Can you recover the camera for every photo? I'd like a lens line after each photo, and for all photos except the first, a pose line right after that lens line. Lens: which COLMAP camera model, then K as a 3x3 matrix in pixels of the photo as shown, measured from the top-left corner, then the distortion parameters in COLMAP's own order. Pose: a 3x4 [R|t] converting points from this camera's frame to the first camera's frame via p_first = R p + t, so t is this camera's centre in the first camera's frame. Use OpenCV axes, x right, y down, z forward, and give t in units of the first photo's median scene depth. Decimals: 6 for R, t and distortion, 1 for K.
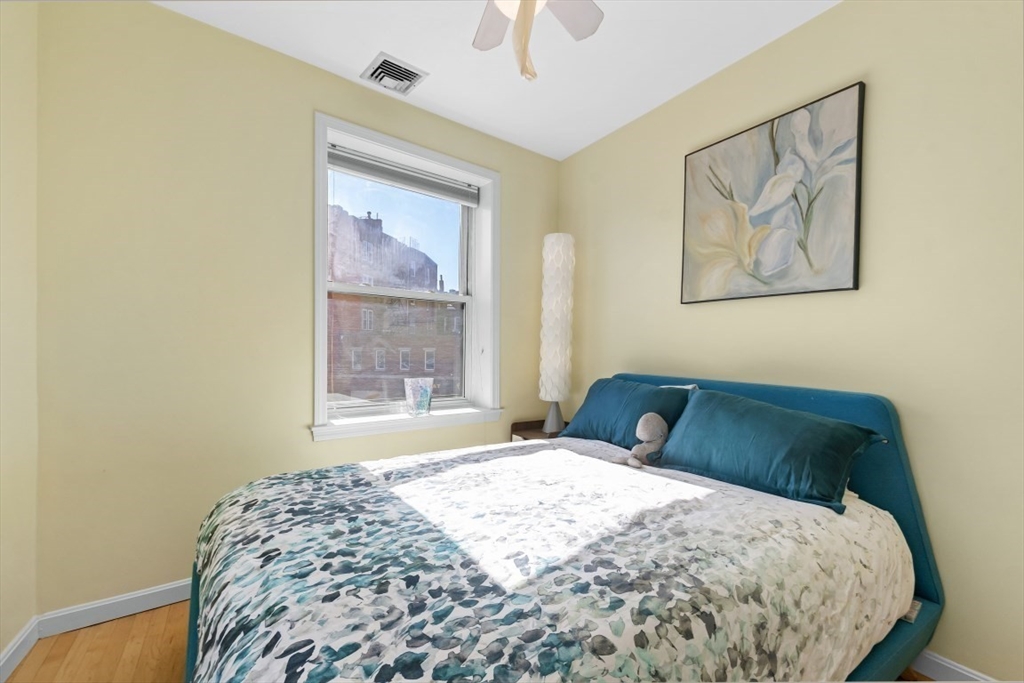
lens RADIAL K [[448.3, 0, 514.8], [0, 448.3, 350.1], [0, 0, 1]] dist [0.009298, -0.004713]
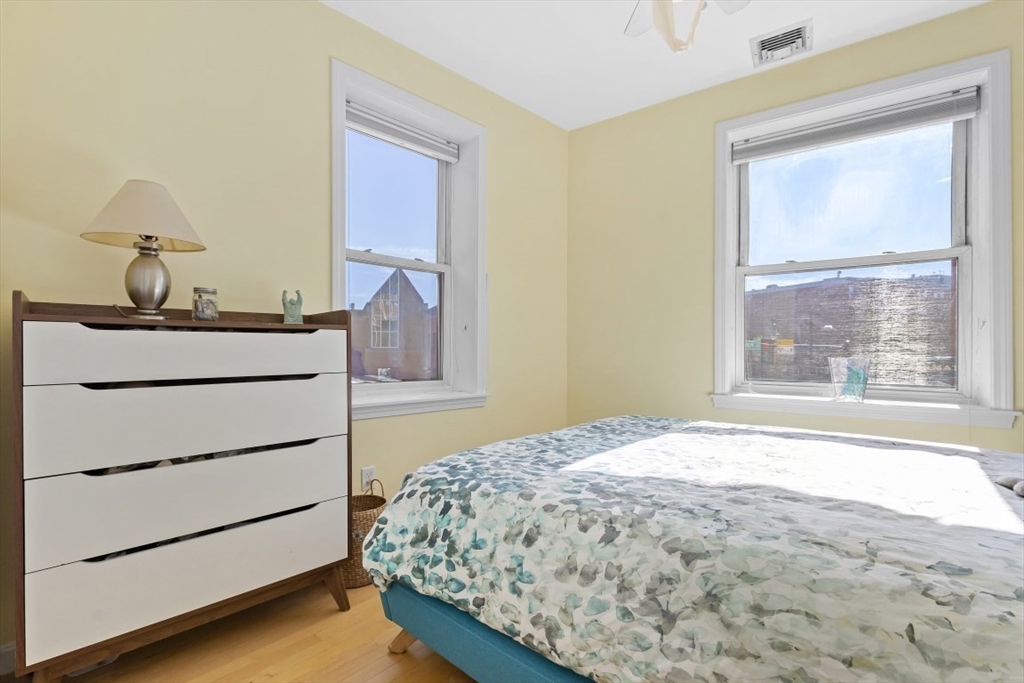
lens RADIAL K [[448.3, 0, 513.9], [0, 448.3, 341.8], [0, 0, 1]] dist [0.009298, -0.004713]
pose [[0.282287, -0.026845, -0.958954, 1.322804], [0.001736, 0.999621, -0.027472, 0.168167], [0.959329, 0.006090, 0.282226, 0.455067]]
